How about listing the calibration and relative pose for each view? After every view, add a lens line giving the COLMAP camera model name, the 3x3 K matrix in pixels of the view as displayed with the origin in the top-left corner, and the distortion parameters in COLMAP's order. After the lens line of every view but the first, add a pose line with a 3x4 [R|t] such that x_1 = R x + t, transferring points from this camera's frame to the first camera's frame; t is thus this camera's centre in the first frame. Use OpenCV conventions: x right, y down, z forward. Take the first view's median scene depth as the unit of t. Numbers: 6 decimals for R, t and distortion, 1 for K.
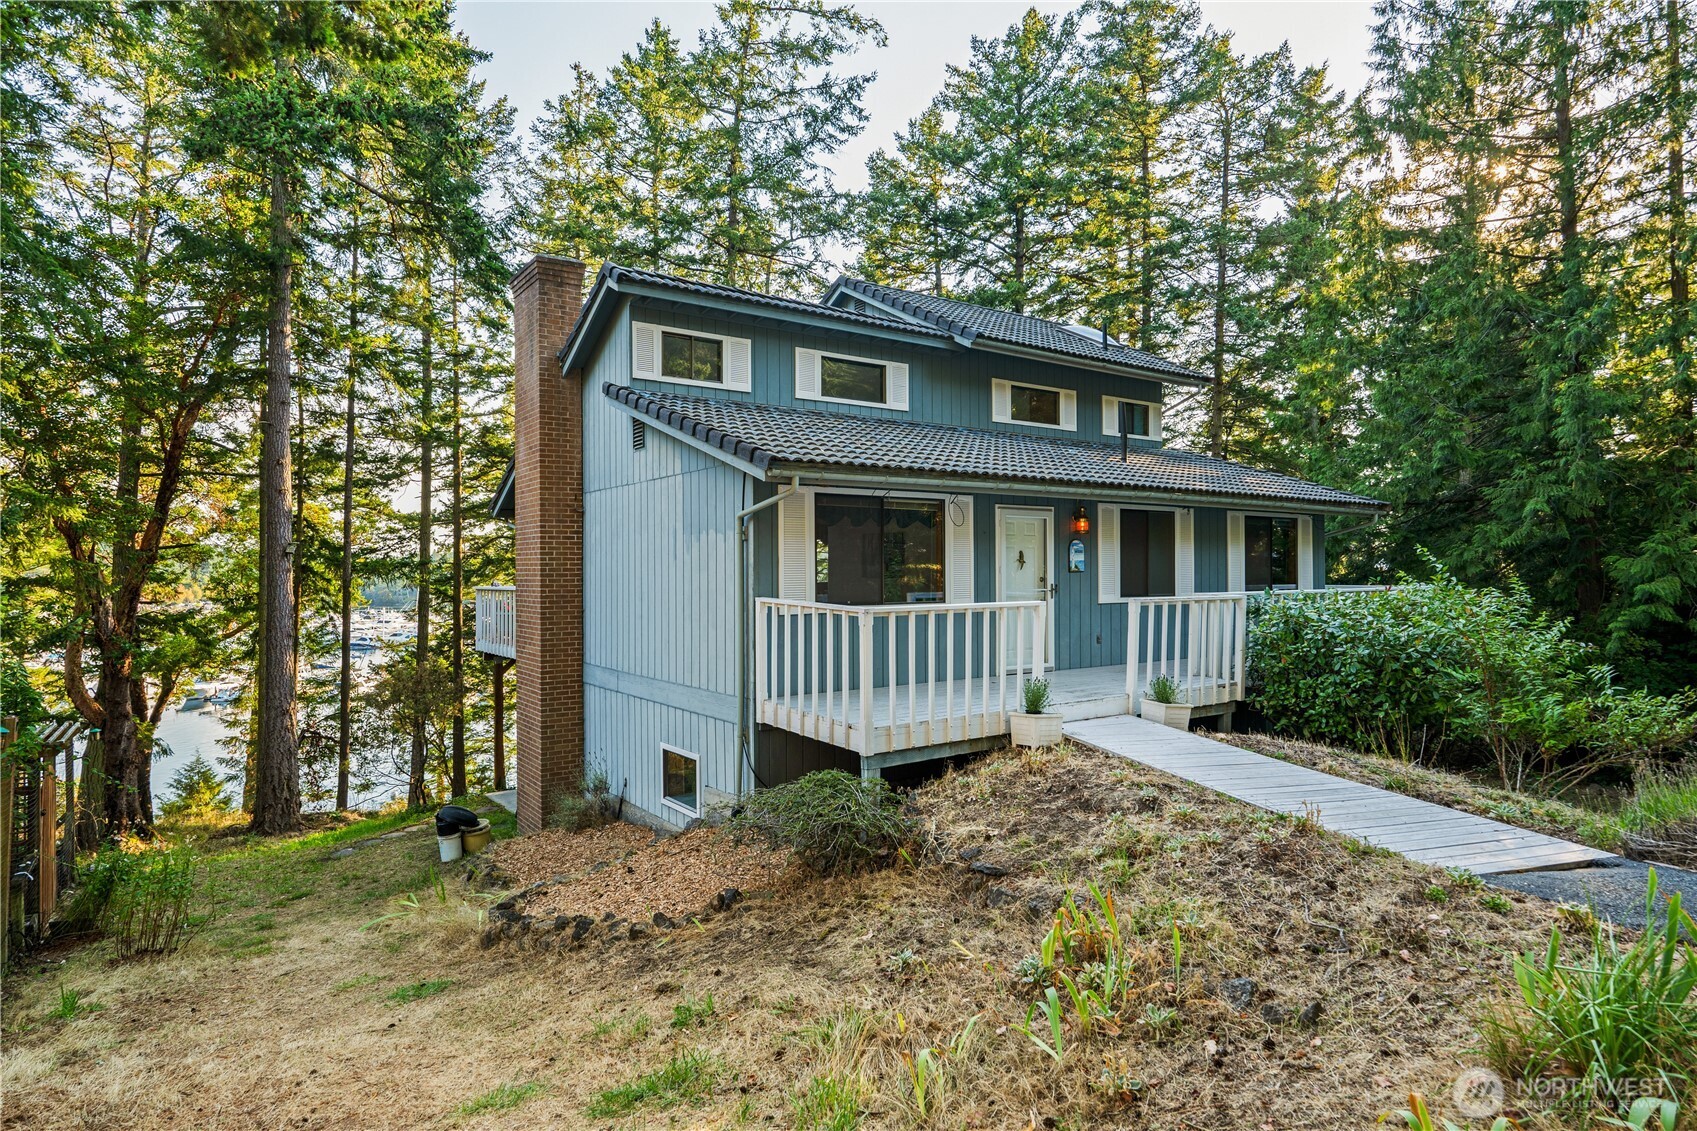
lens RADIAL K [[959.9, 0, 851.7], [0, 959.9, 559.0], [0, 0, 1]] dist [0.003769, -0.000325]
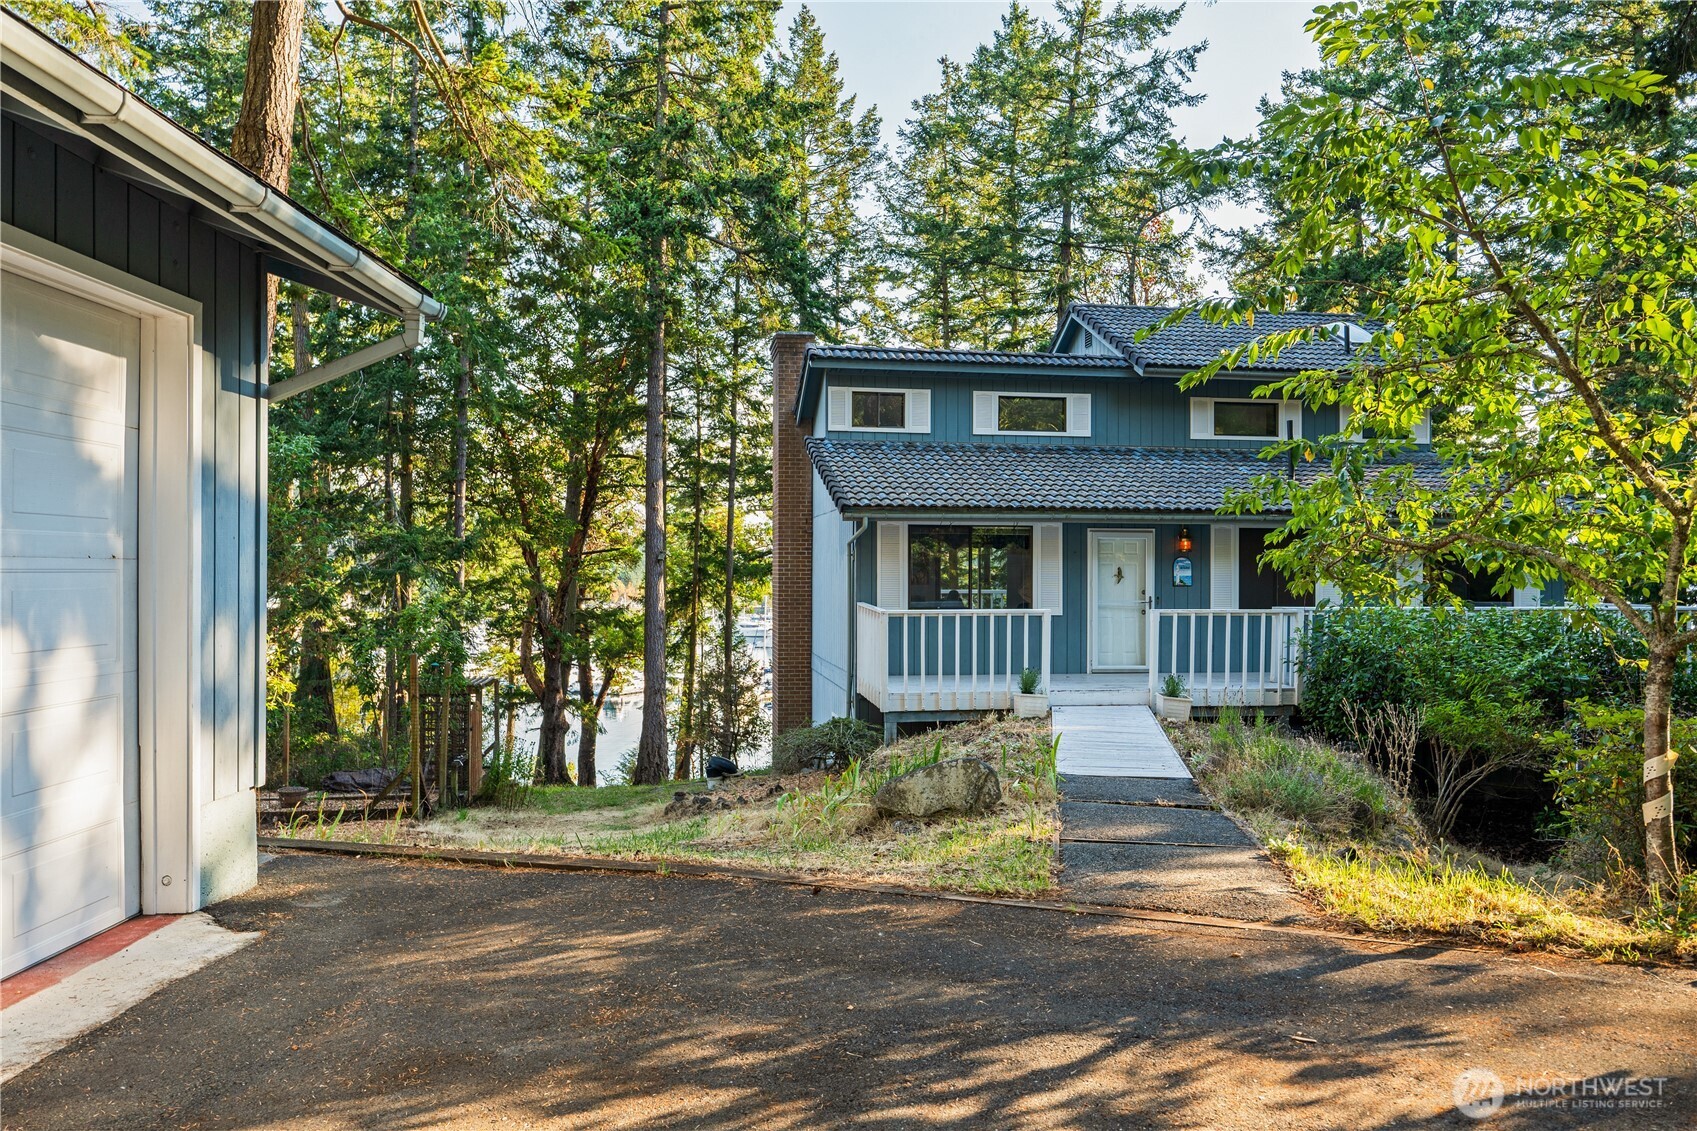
lens RADIAL K [[1232.7, 0, 847.0], [0, 1232.7, 550.9], [0, 0, 1]] dist [-0.007581, 0.002228]
pose [[0.893424, 0.000144, -0.449215, 0.293910], [-0.001776, 0.999993, -0.003213, -0.012235], [0.449212, 0.003669, 0.893418, -0.253745]]
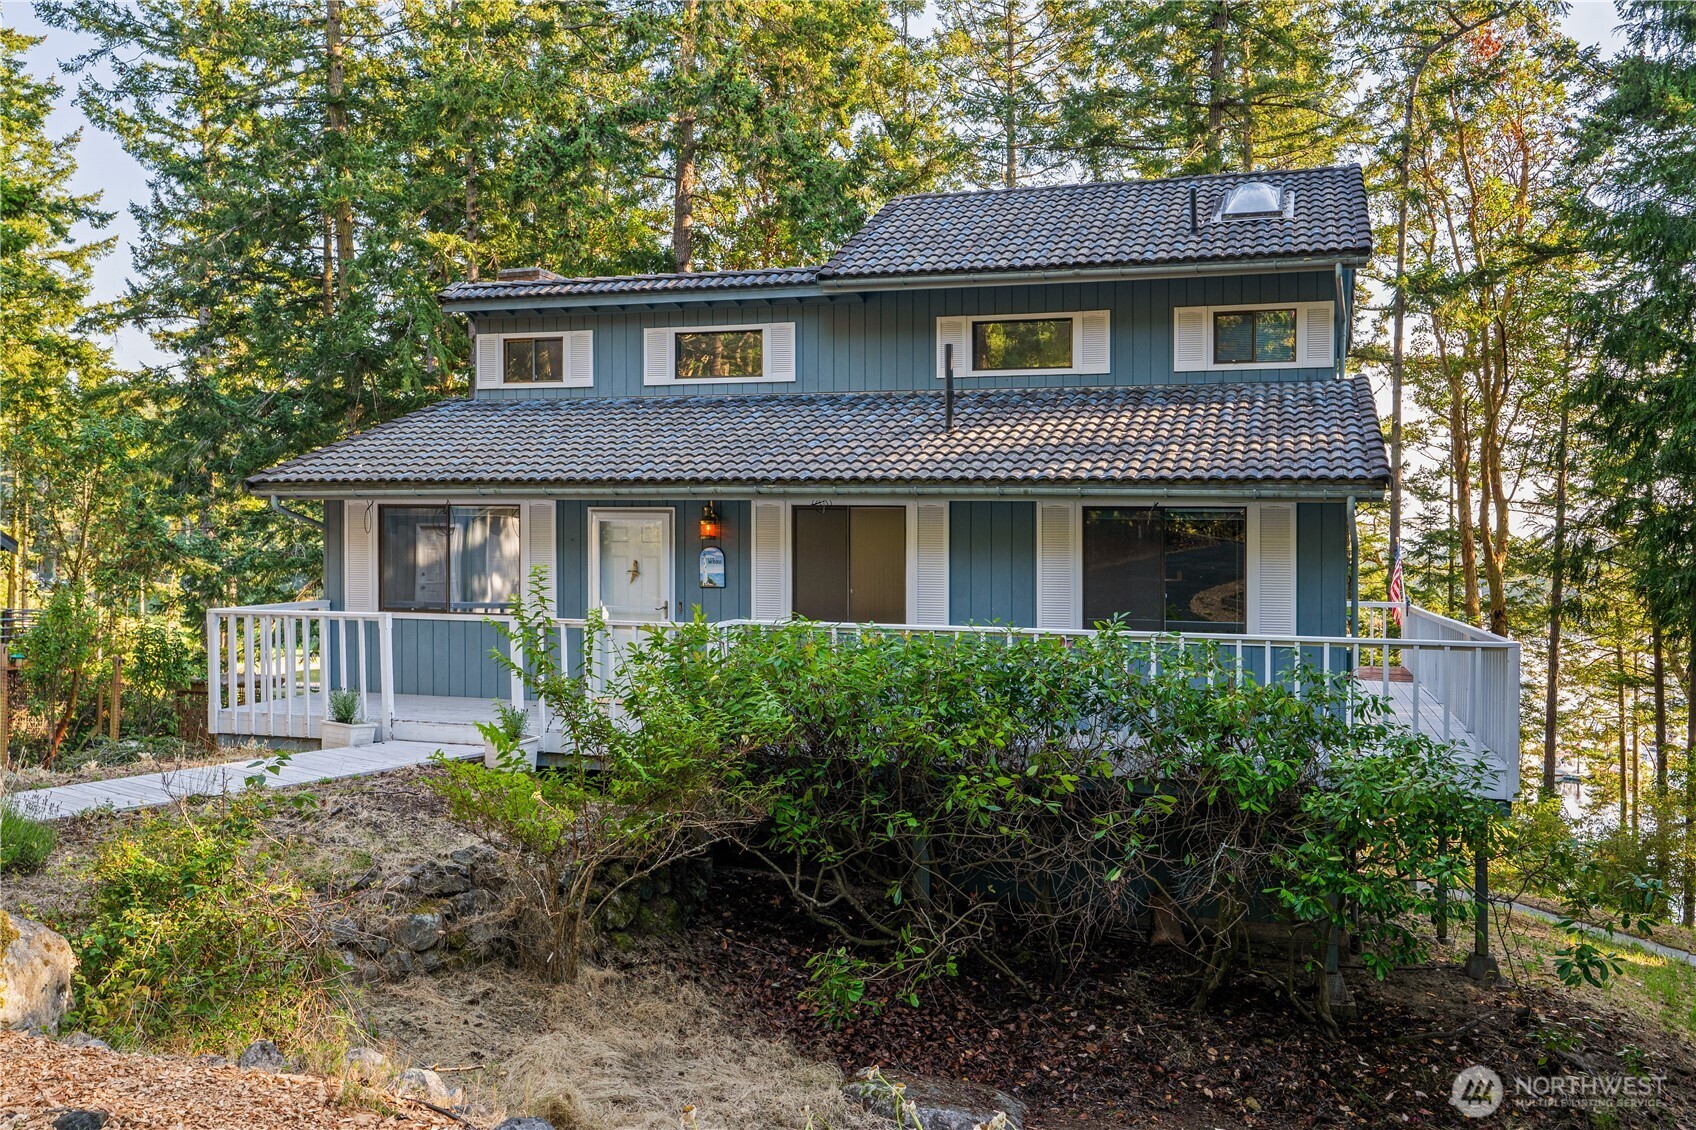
lens RADIAL K [[1481.2, 0, 866.9], [0, 1481.2, 539.7], [0, 0, 1]] dist [0.041601, -0.015740]
pose [[0.594979, 0.002850, -0.803736, 0.722288], [-0.004664, 0.999989, 0.000094, -0.014493], [0.803727, 0.003693, 0.594986, 0.206335]]
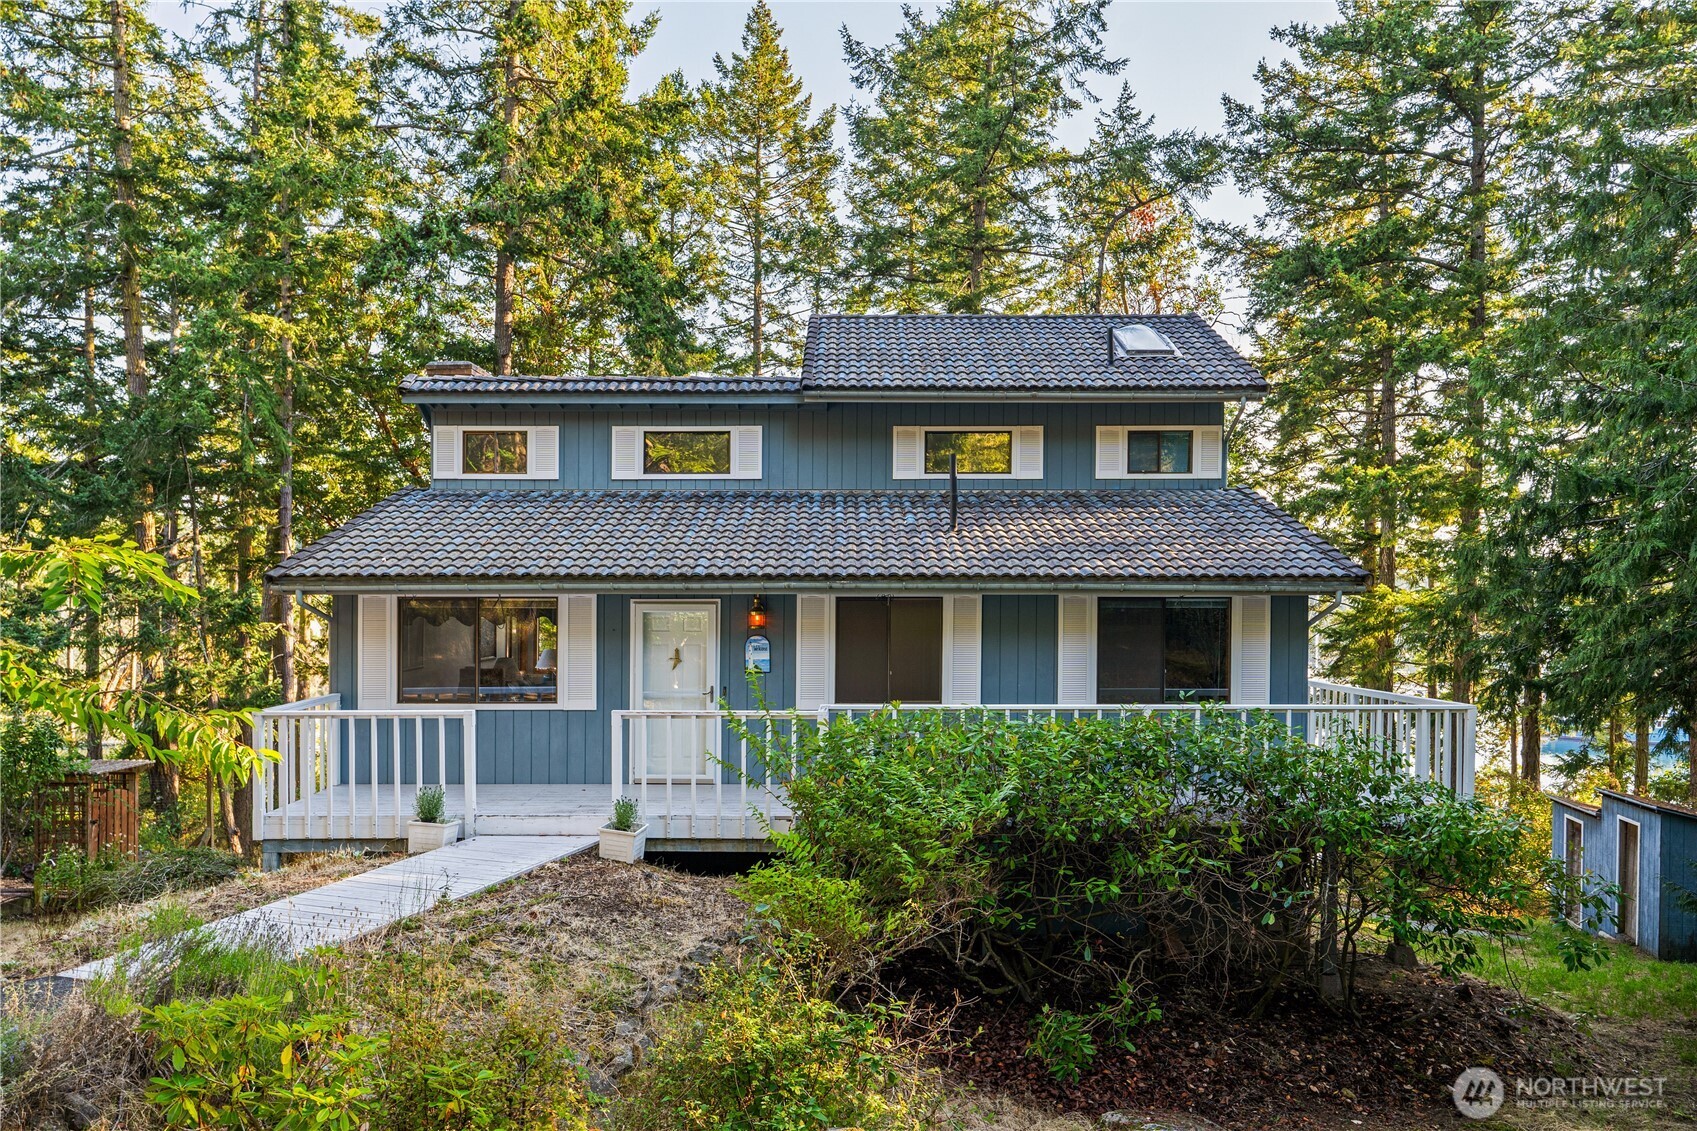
lens RADIAL K [[1251.1, 0, 875.3], [0, 1251.1, 609.2], [0, 0, 1]] dist [0.013703, 0.000847]
pose [[0.813471, 0.003823, -0.581593, 0.541734], [0.004818, 0.999900, 0.013312, -0.032518], [0.581586, -0.013631, 0.813371, 0.080152]]
